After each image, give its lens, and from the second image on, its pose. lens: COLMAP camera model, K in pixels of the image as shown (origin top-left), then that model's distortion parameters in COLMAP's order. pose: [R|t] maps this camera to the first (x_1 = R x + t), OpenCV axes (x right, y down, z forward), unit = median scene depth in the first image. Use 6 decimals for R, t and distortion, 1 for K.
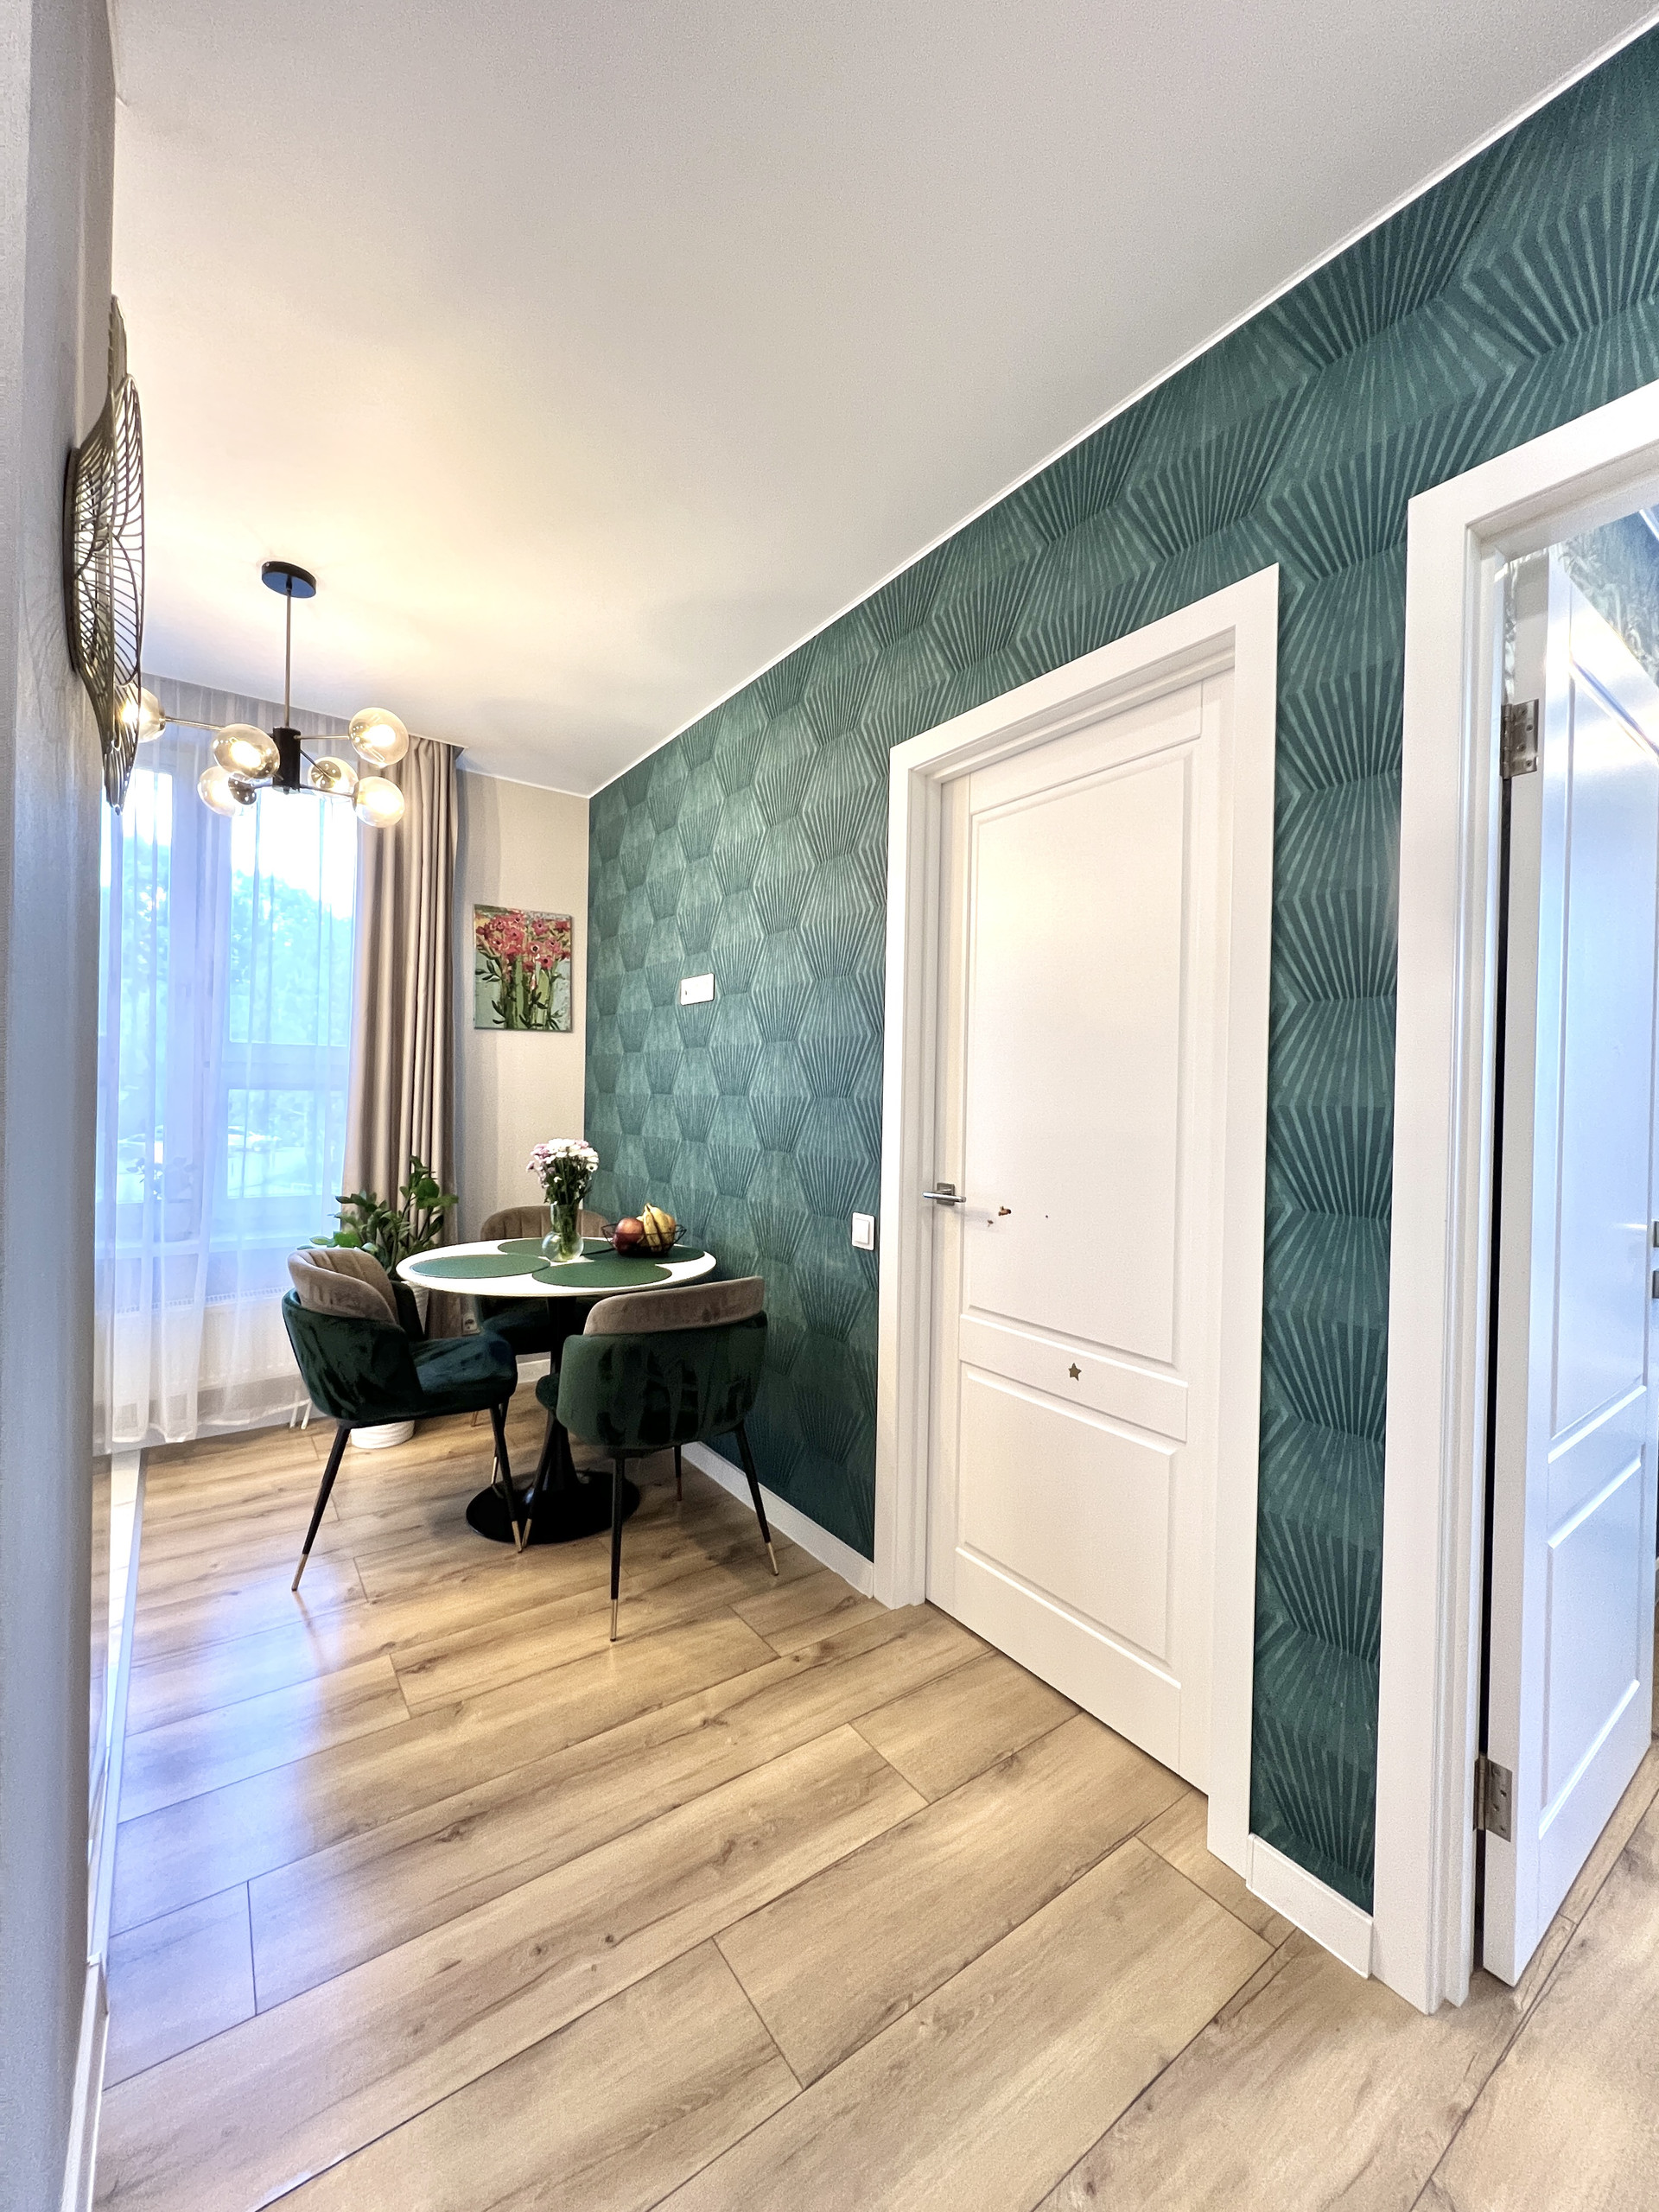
lens RADIAL K [[890.4, 0, 839.1], [0, 890.4, 1103.2], [0, 0, 1]] dist [-0.003603, 0.000671]
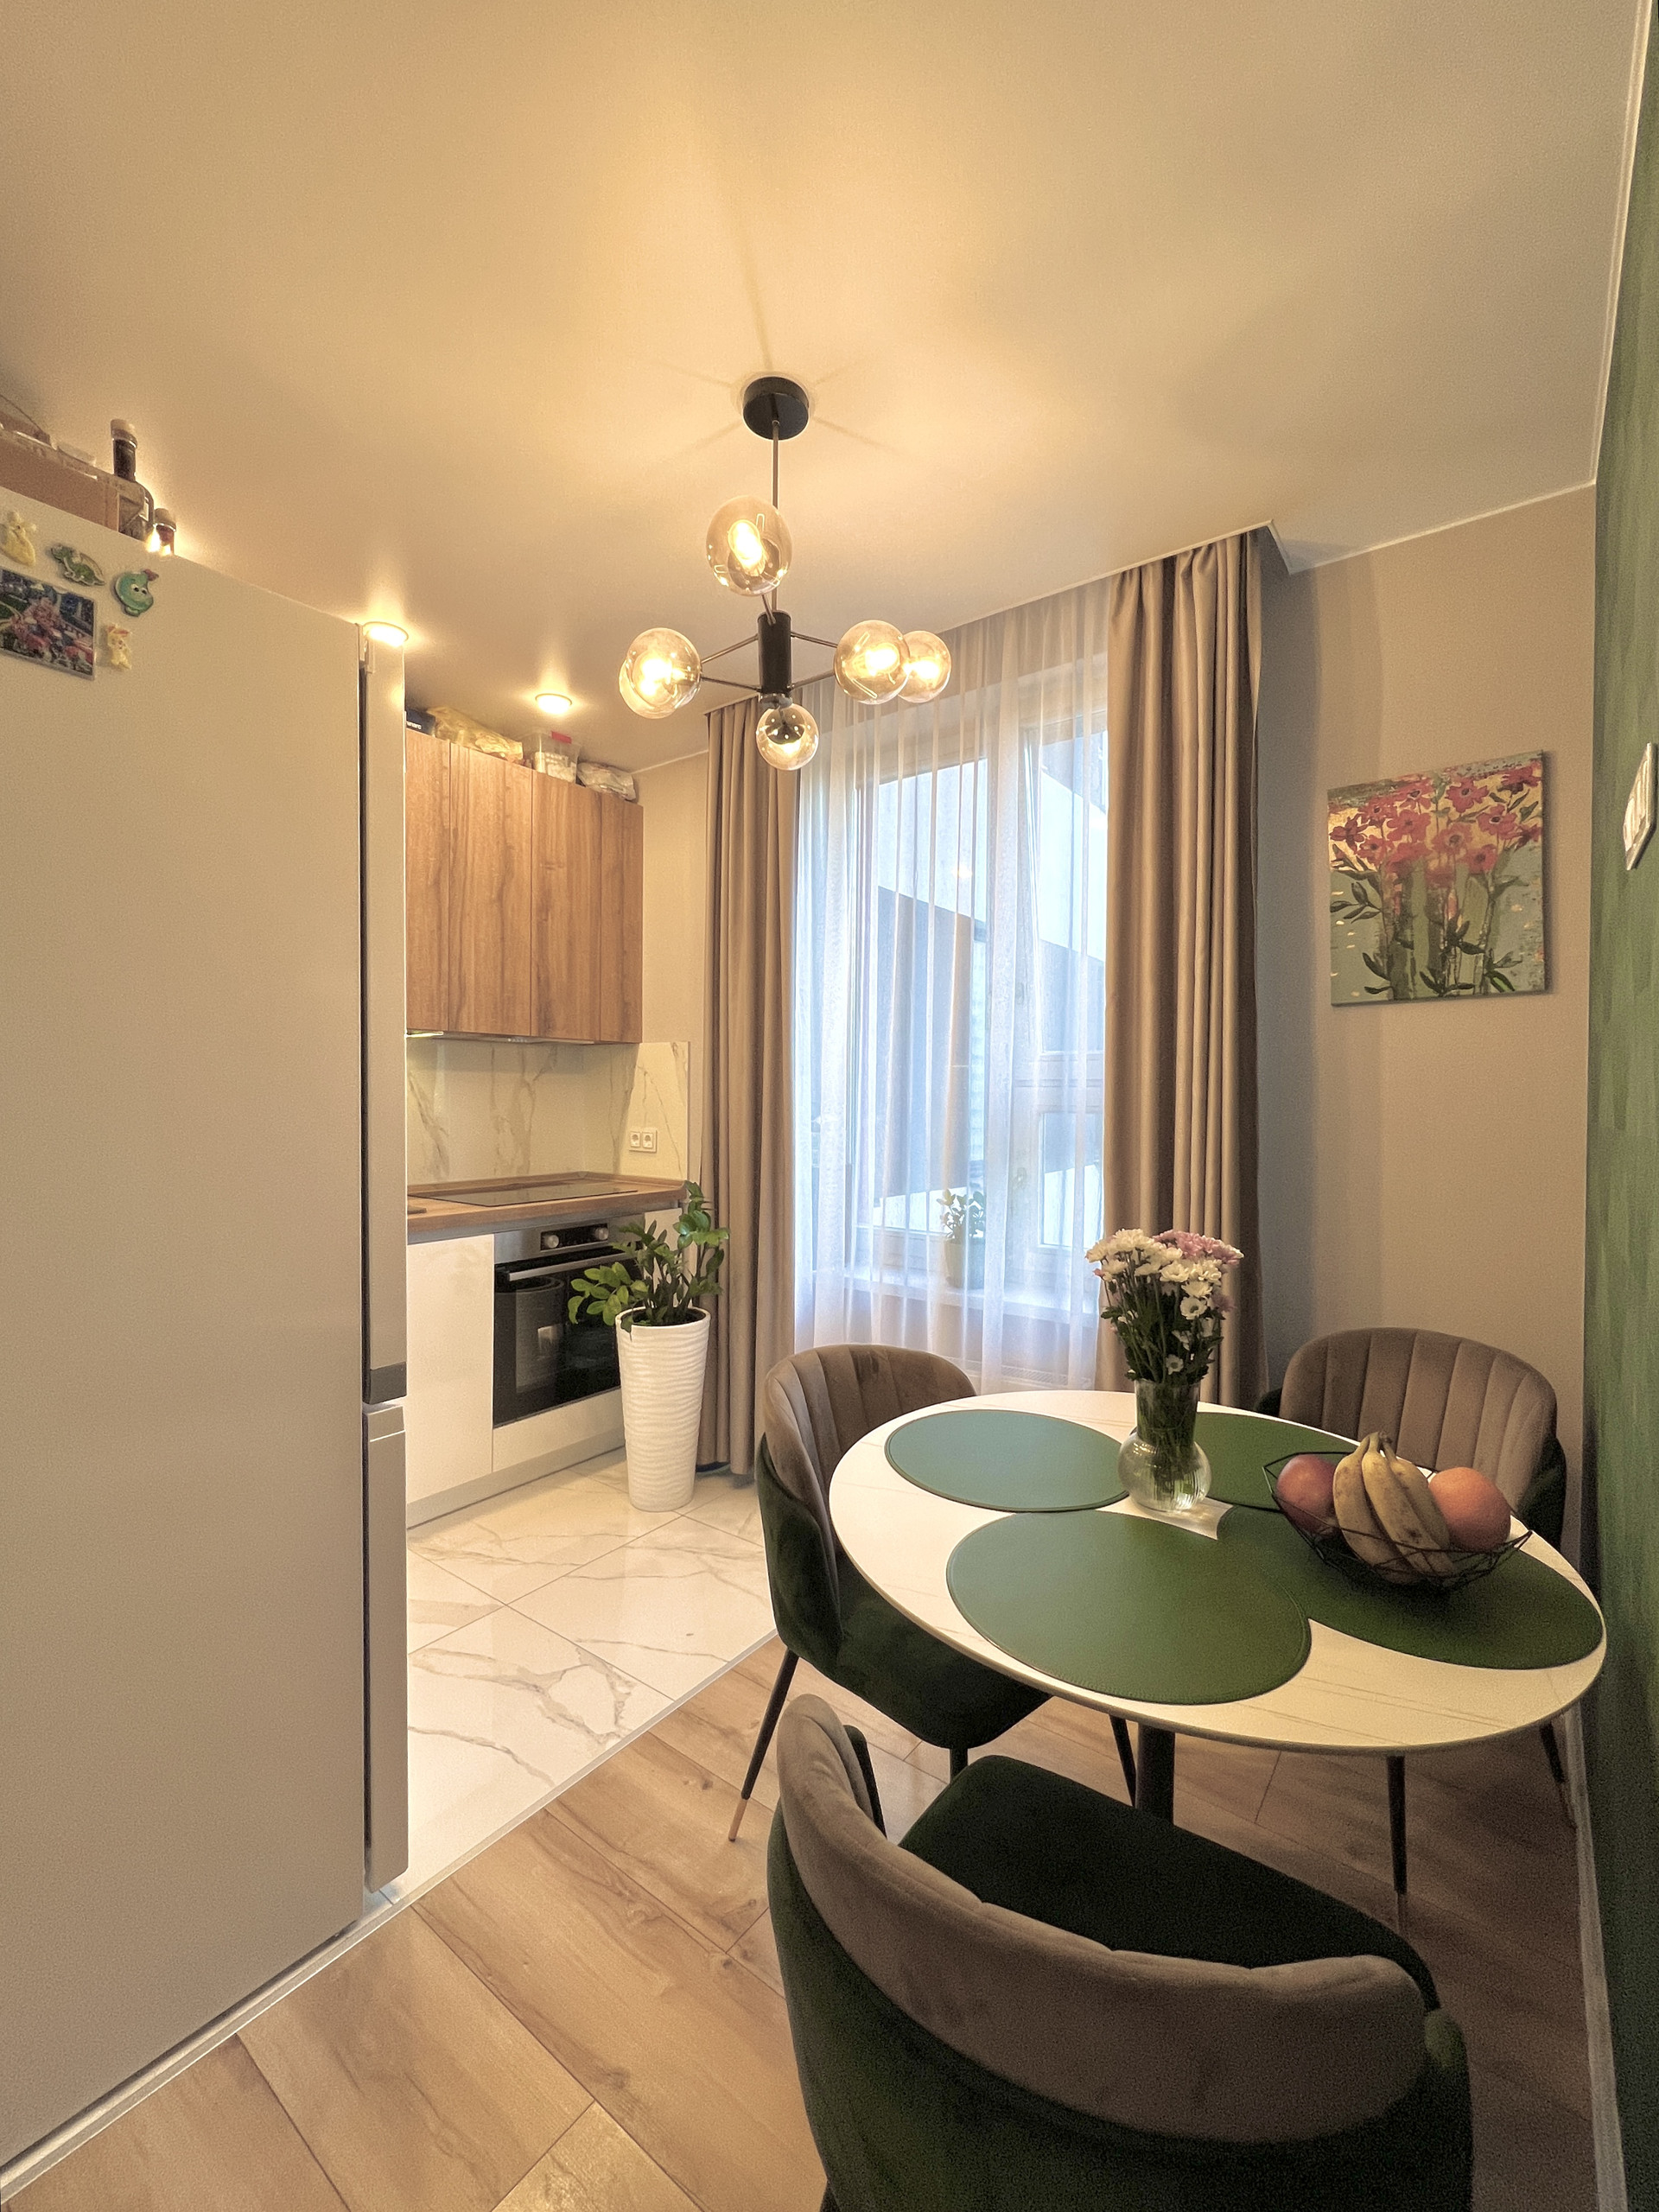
lens RADIAL K [[890.4, 0, 833.8], [0, 890.4, 1120.7], [0, 0, 1]] dist [-0.003603, 0.000671]
pose [[0.299221, 0.010046, -0.954131, 0.059487], [-0.012278, 0.999902, 0.006677, -0.013411], [0.954105, 0.009717, 0.299315, 0.695801]]
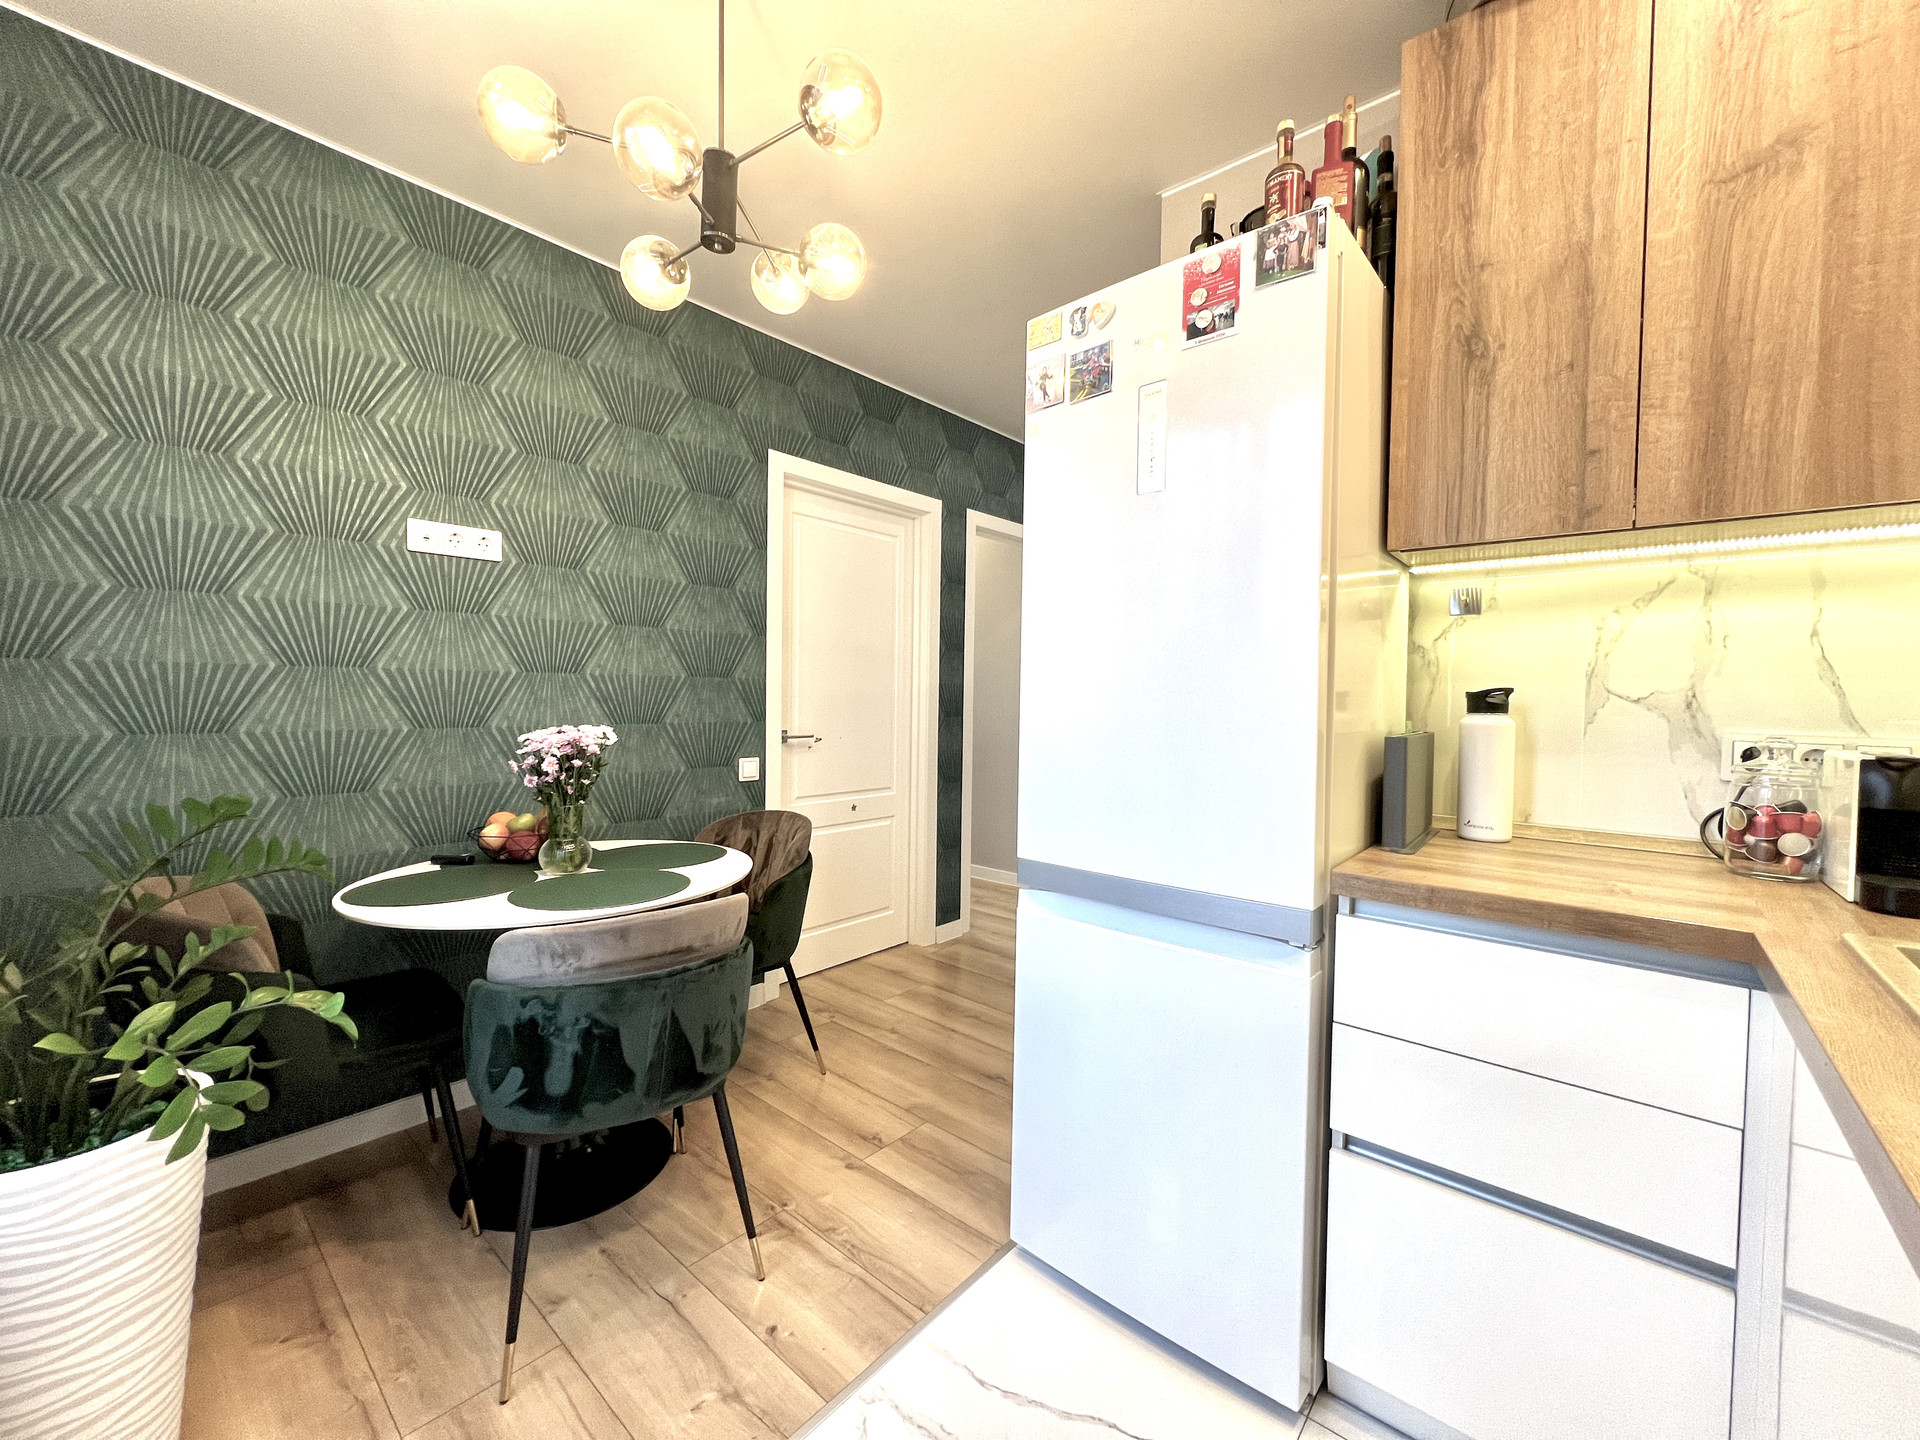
lens RADIAL K [[773.1, 0, 956.2], [0, 773.1, 714.9], [0, 0, 1]] dist [-0.004212, 0.001120]
pose [[-0.228862, -0.046427, 0.972351, -1.066894], [-0.010827, 0.998922, 0.045147, -0.005555], [-0.973399, -0.000195, -0.229118, 0.797234]]
